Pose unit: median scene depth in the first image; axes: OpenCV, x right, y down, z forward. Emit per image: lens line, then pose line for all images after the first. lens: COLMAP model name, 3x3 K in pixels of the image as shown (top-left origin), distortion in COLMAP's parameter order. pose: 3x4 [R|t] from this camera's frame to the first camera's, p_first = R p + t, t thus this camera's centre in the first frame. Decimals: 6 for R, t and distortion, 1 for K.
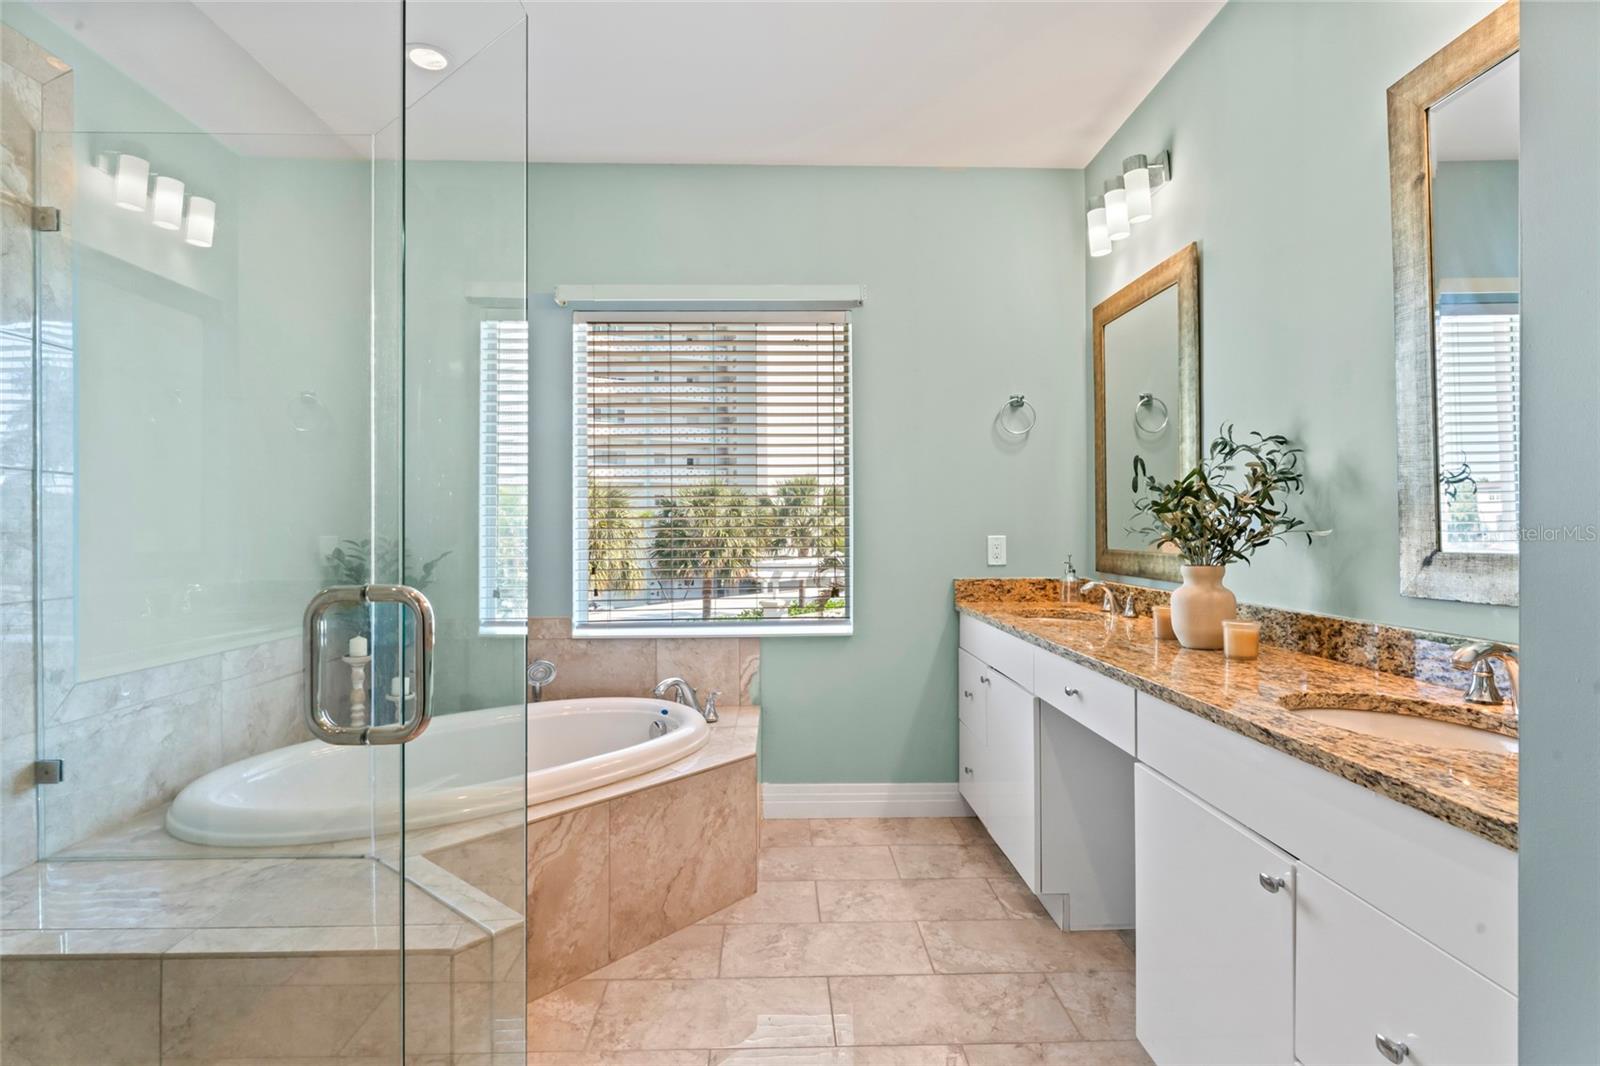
lens RADIAL K [[830.4, 0, 797.4], [0, 830.4, 530.0], [0, 0, 1]] dist [-0.000007, -0.000001]
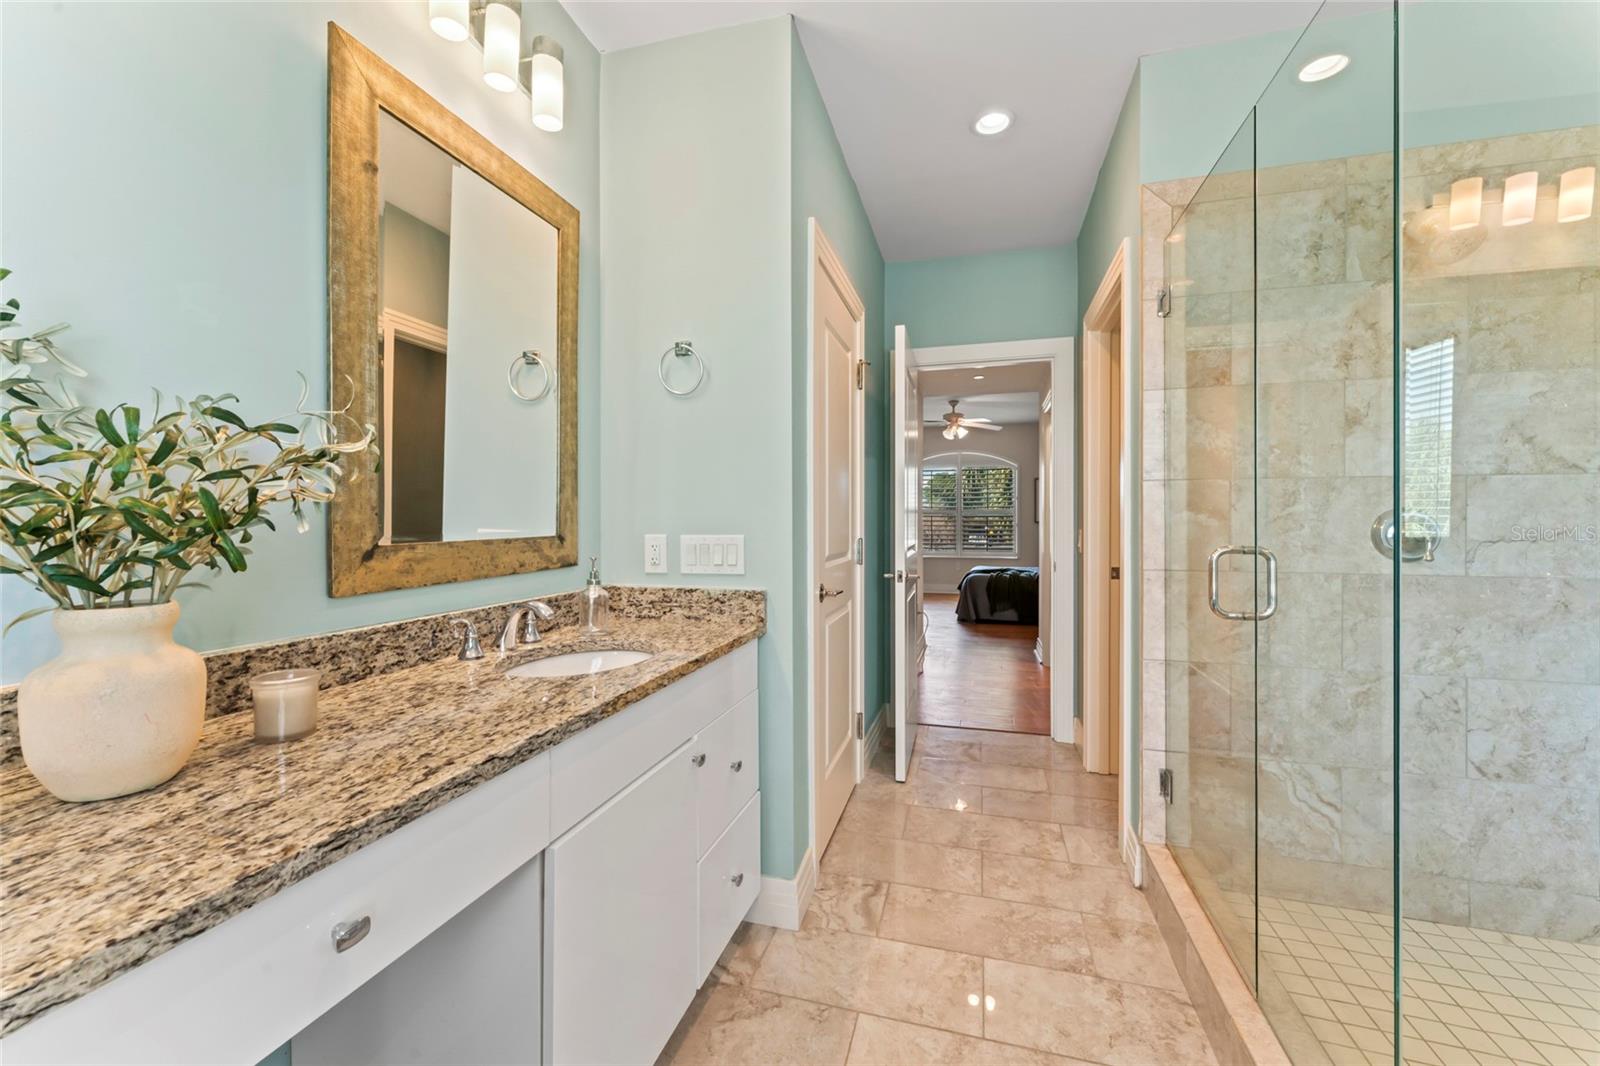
lens RADIAL K [[646.4, 0, 795.8], [0, 646.4, 524.0], [0, 0, 1]] dist [-0.007890, 0.001651]
pose [[-0.957094, -0.004380, 0.289745, 0.046030], [-0.003359, 0.999986, 0.004021, -0.004790], [-0.289759, 0.002876, -0.957095, 1.529655]]
